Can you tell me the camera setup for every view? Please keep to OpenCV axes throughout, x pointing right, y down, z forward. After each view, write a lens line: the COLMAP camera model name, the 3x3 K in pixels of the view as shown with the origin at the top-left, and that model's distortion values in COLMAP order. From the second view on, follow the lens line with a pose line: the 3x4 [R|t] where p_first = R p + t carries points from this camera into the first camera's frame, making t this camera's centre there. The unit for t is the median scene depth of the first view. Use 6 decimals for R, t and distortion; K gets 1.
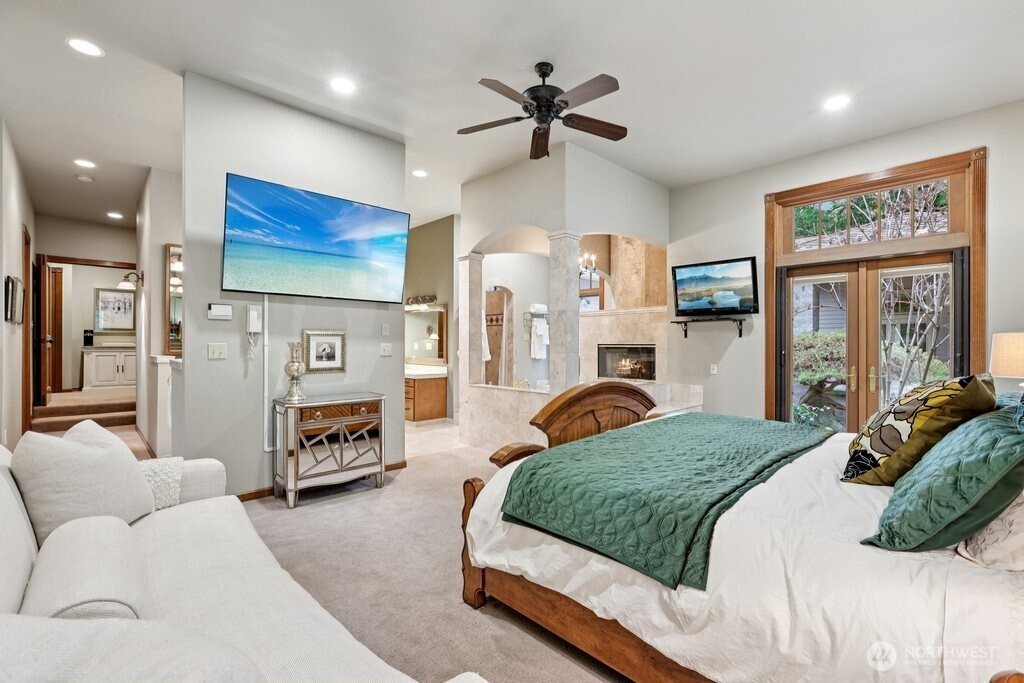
lens RADIAL K [[449.1, 0, 512.7], [0, 449.1, 340.8], [0, 0, 1]] dist [0.002274, -0.000201]
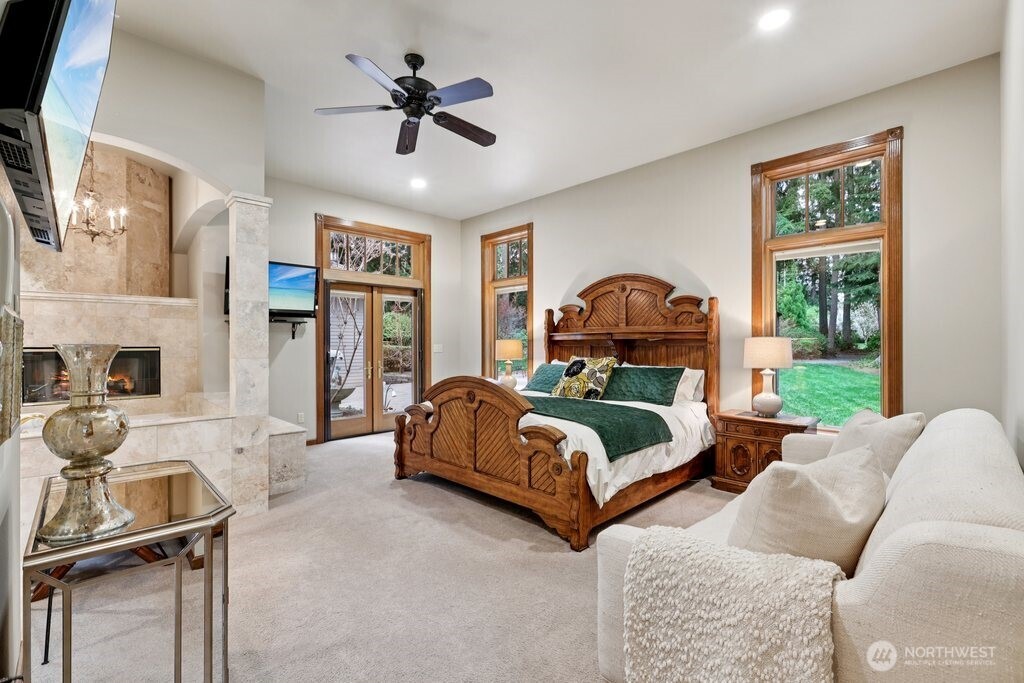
lens RADIAL K [[449.1, 0, 518.0], [0, 449.1, 339.9], [0, 0, 1]] dist [0.002274, -0.000201]
pose [[-0.013675, 0.006009, 0.999888, -0.555052], [-0.002596, 0.999978, -0.006045, -0.000635], [-0.999903, -0.002678, -0.013660, 0.487340]]
